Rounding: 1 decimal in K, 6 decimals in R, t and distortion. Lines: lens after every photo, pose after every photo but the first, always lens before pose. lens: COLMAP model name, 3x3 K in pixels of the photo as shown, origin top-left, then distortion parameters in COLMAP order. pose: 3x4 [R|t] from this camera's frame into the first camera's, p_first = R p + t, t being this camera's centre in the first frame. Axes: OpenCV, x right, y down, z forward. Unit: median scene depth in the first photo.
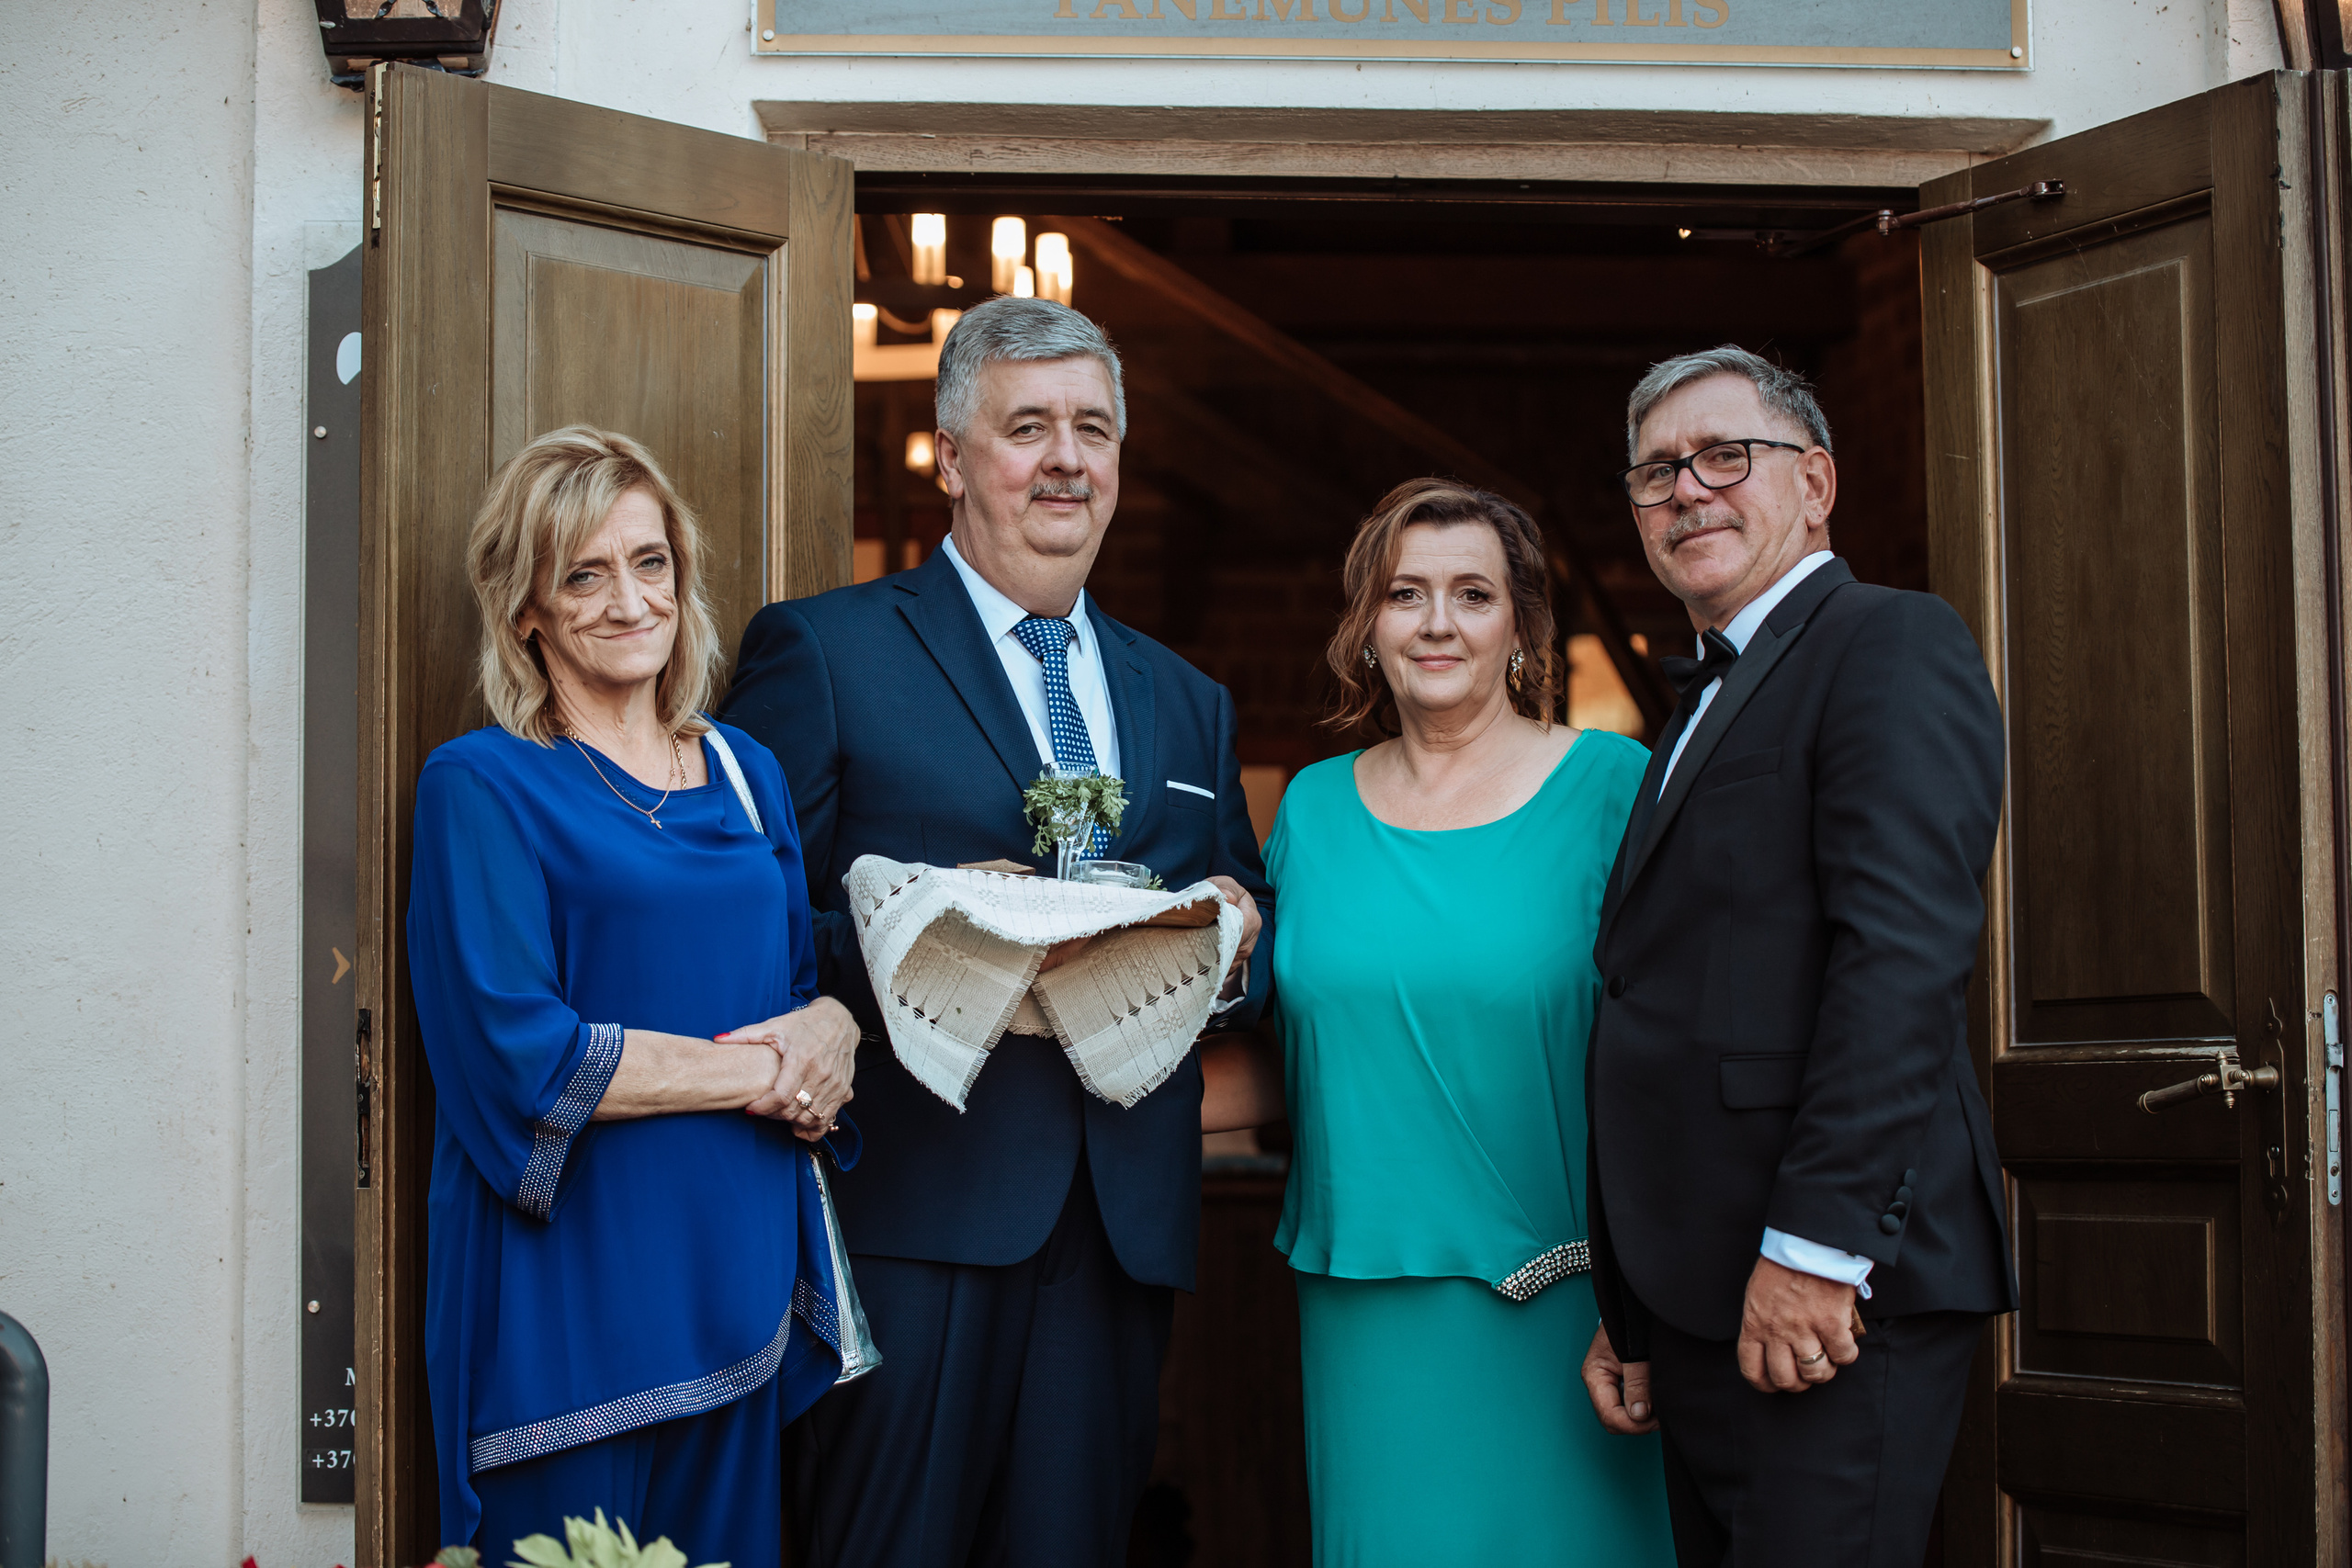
lens RADIAL K [[4630.3, 0, 1175.2], [0, 4630.3, 782.1], [0, 0, 1]] dist [-0.167740, 0.000000]
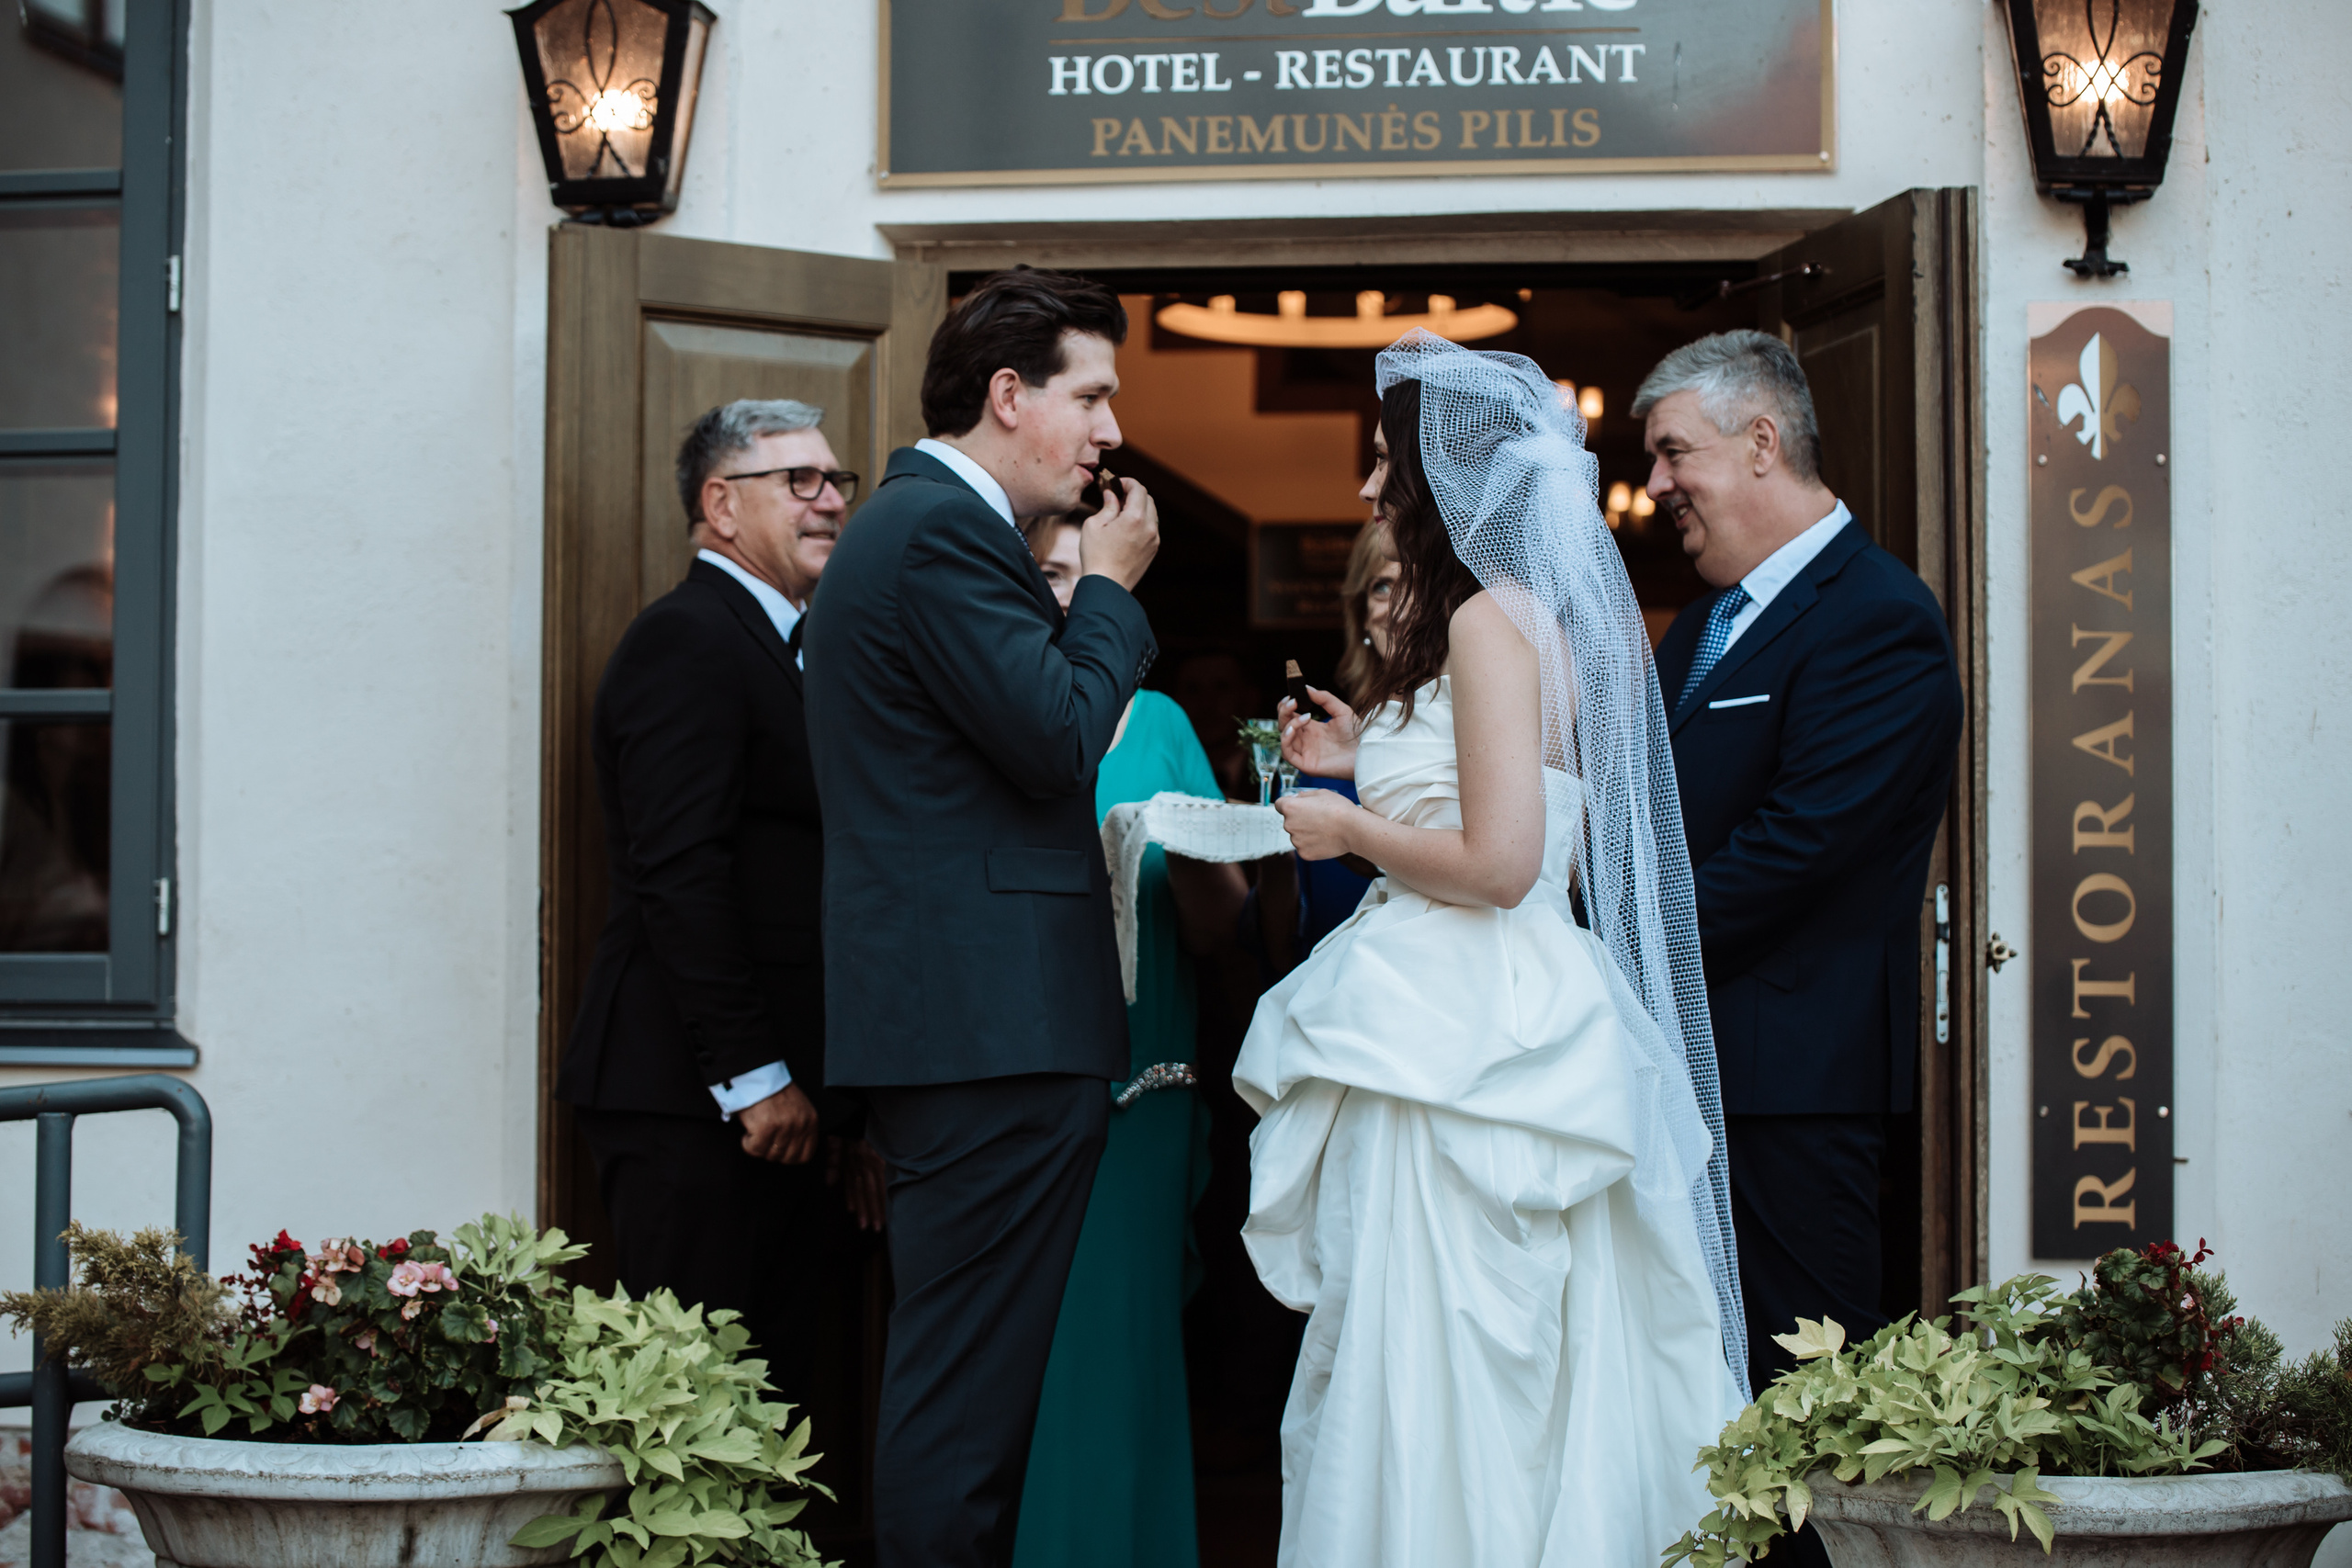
lens RADIAL K [[4630.3, 0, 1178.7], [0, 4630.3, 786.4], [0, 0, 1]] dist [-0.167740, 0.000000]
pose [[0.975764, 0.001075, -0.218822, 0.309504], [0.005230, 0.999588, 0.028235, -0.020106], [0.218762, -0.028695, 0.975356, -0.335763]]
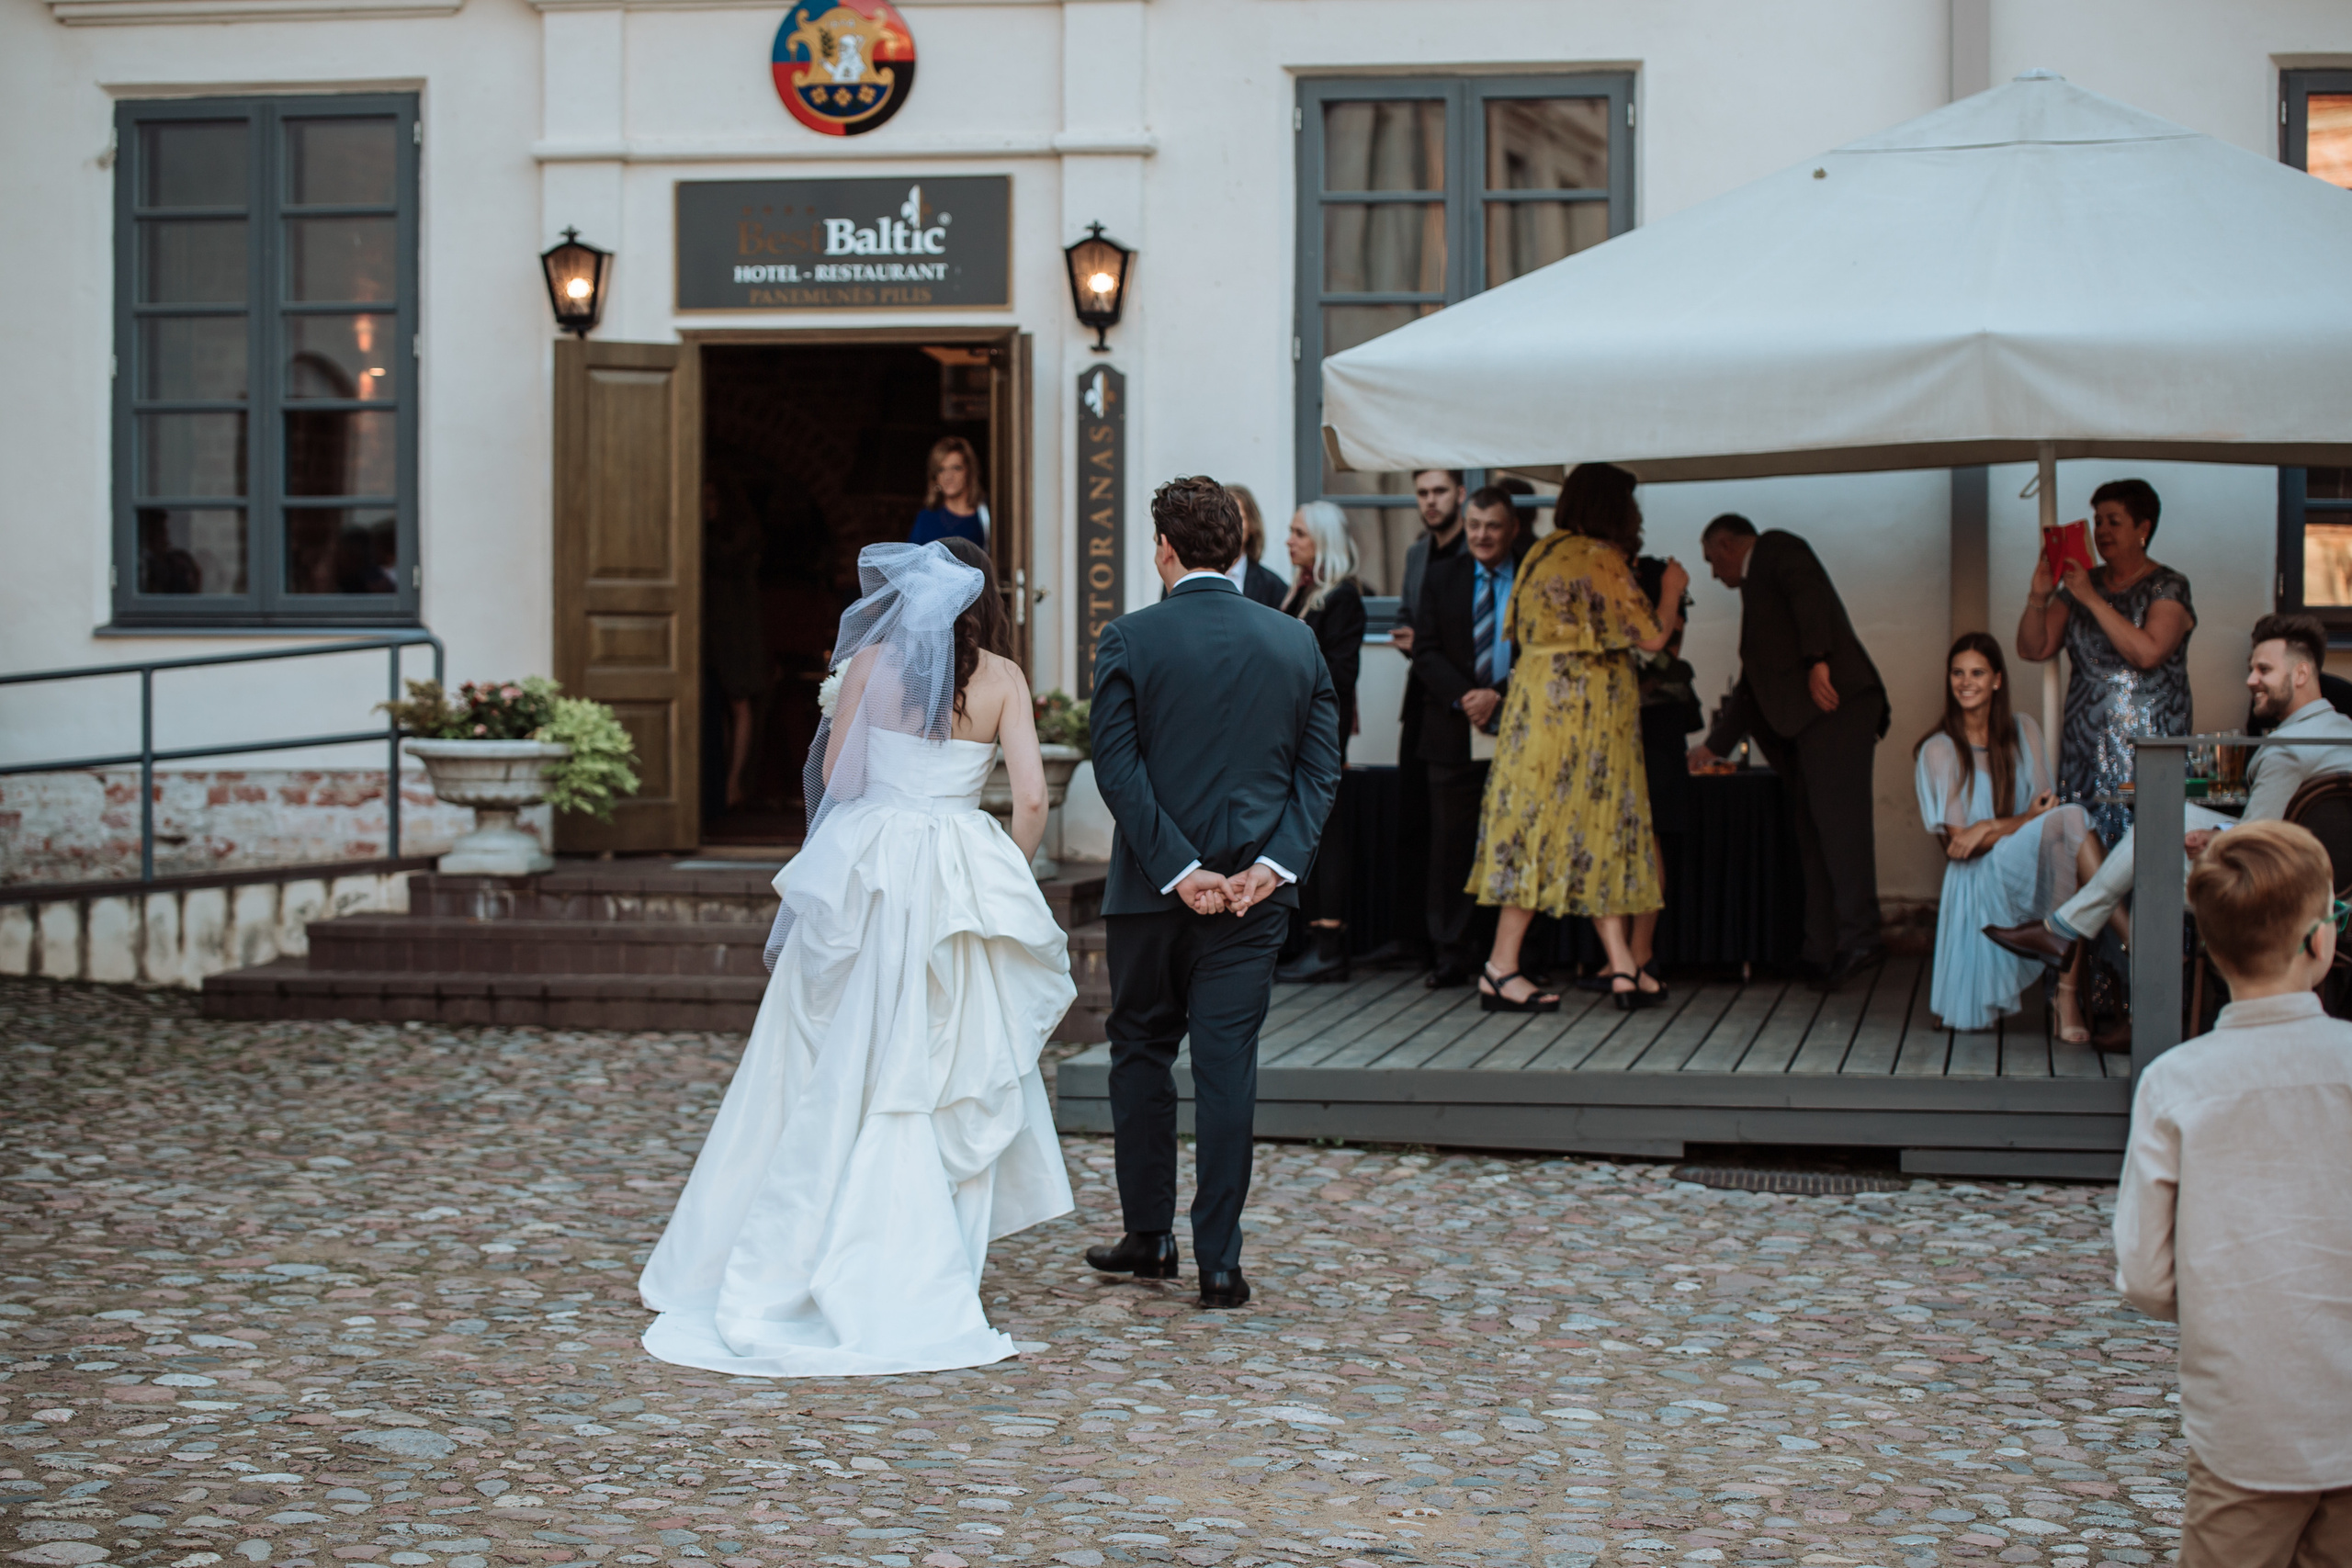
lens RADIAL K [[4630.3, 0, 1174.9], [0, 4630.3, 782.9], [0, 0, 1]] dist [-0.167740, 0.000000]
pose [[0.969888, 0.017007, -0.242958, 1.286208], [0.009401, 0.994202, 0.107120, -0.187490], [0.243371, -0.106178, 0.964104, -2.696681]]
